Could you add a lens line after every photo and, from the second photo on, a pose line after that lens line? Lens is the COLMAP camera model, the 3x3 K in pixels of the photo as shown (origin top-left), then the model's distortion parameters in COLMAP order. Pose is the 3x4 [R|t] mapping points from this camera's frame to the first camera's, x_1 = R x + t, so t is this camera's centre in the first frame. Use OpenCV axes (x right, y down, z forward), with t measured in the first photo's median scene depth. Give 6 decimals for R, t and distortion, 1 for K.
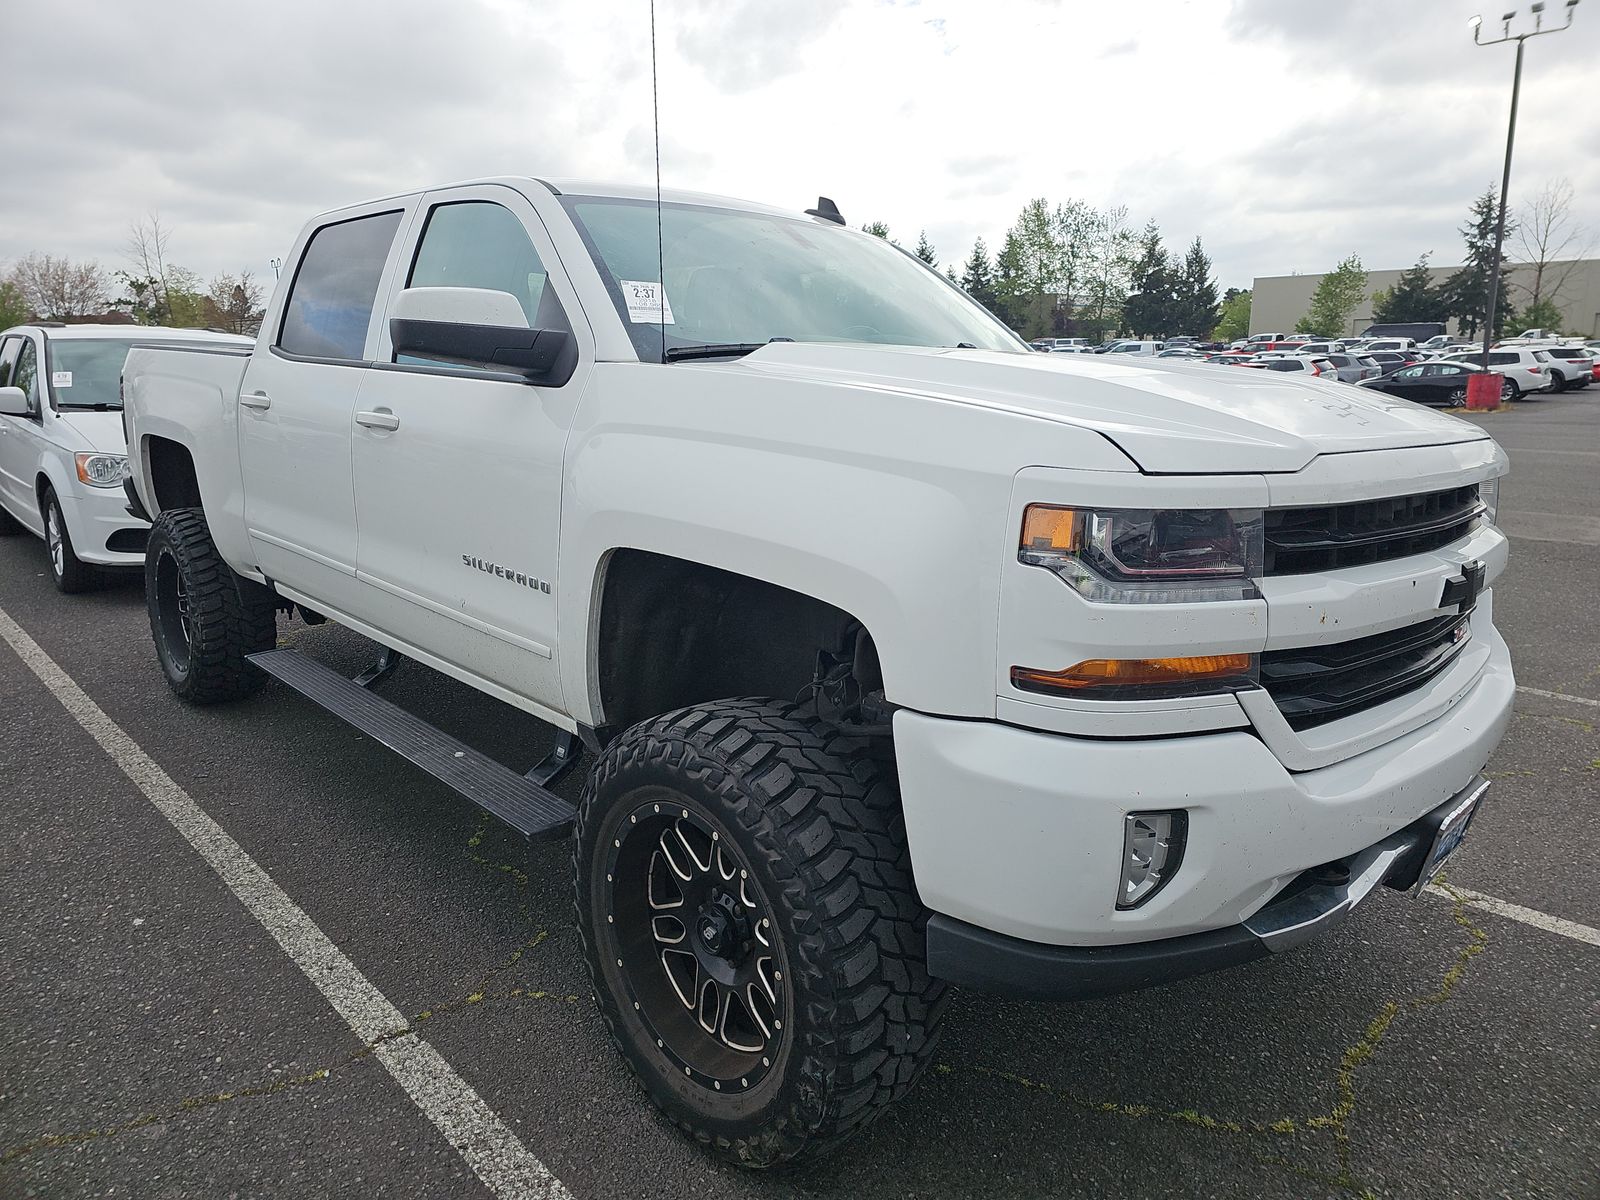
lens RADIAL K [[1091.9, 0, 807.6], [0, 1091.9, 600.2], [0, 0, 1]] dist [-0.006692, -0.015720]
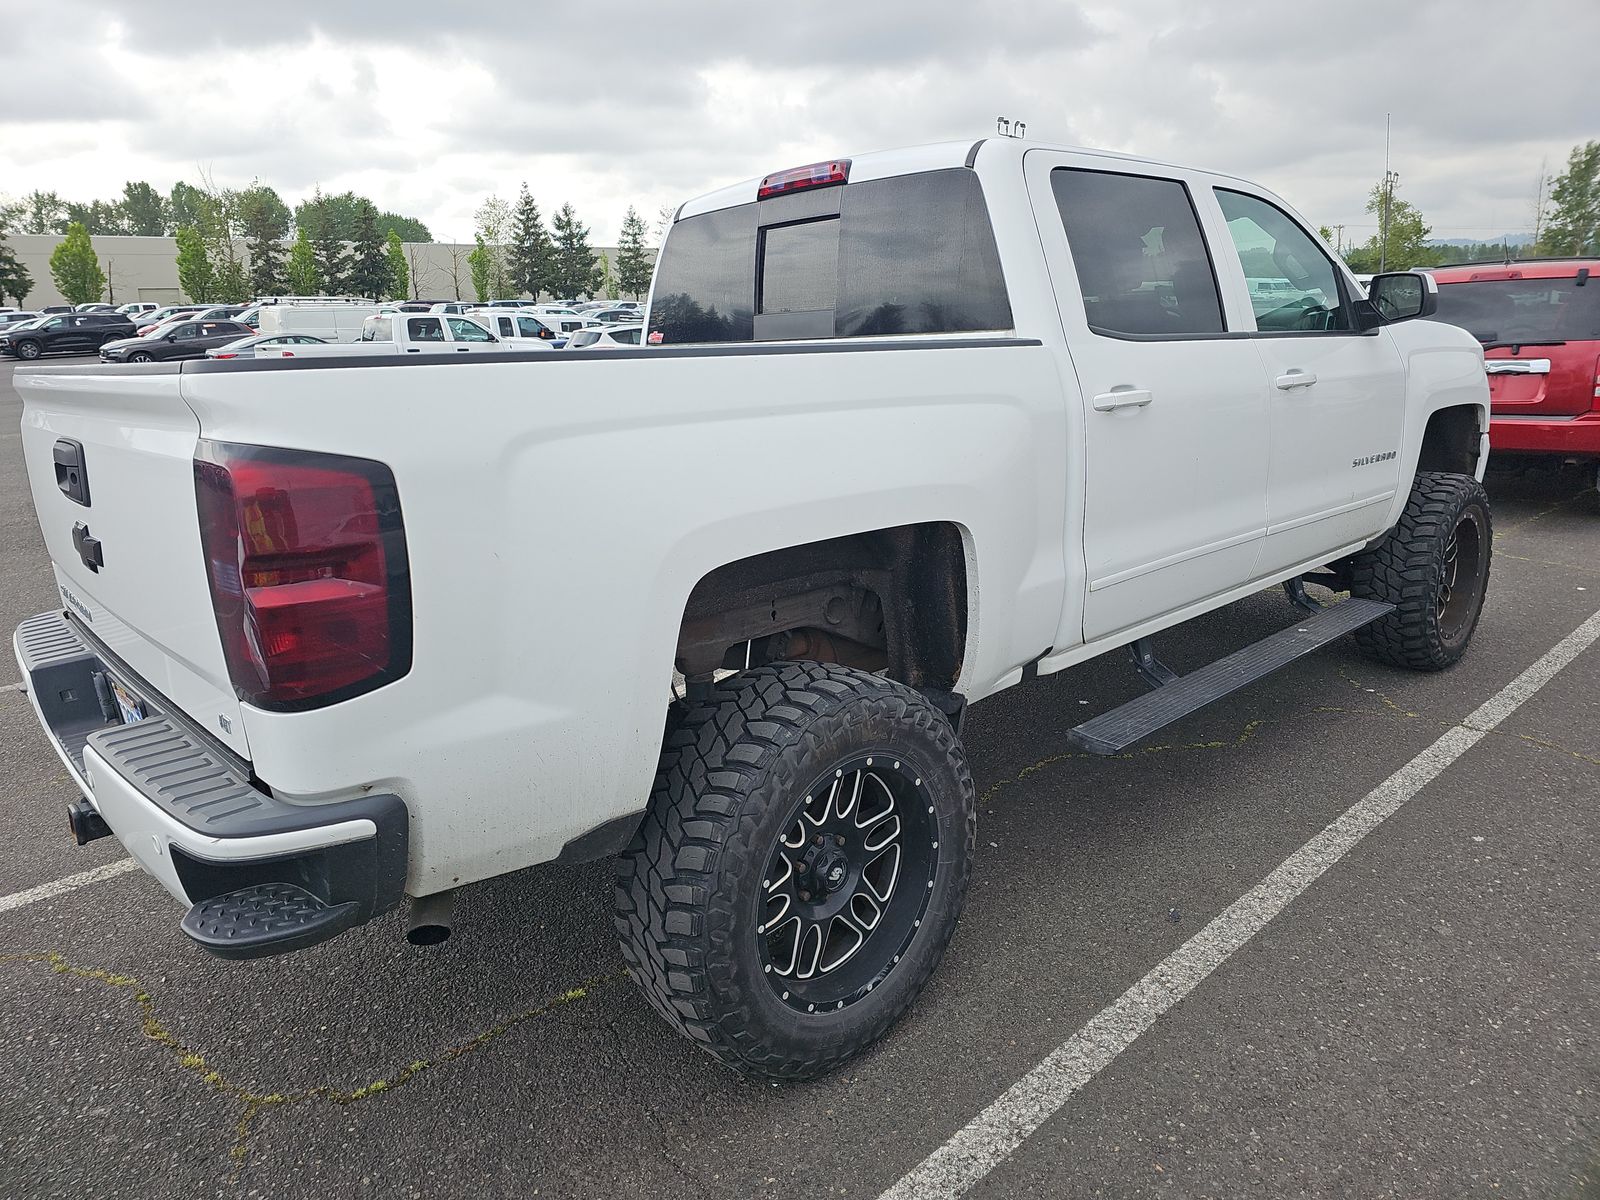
lens RADIAL K [[1091.9, 0, 803.6], [0, 1091.9, 603.6], [0, 0, 1]] dist [-0.006692, -0.015720]
pose [[0.000583, -0.332005, 0.943278, -0.770744], [0.163191, 0.930664, 0.327464, -0.208250], [-0.986594, 0.153744, 0.054723, 0.759935]]
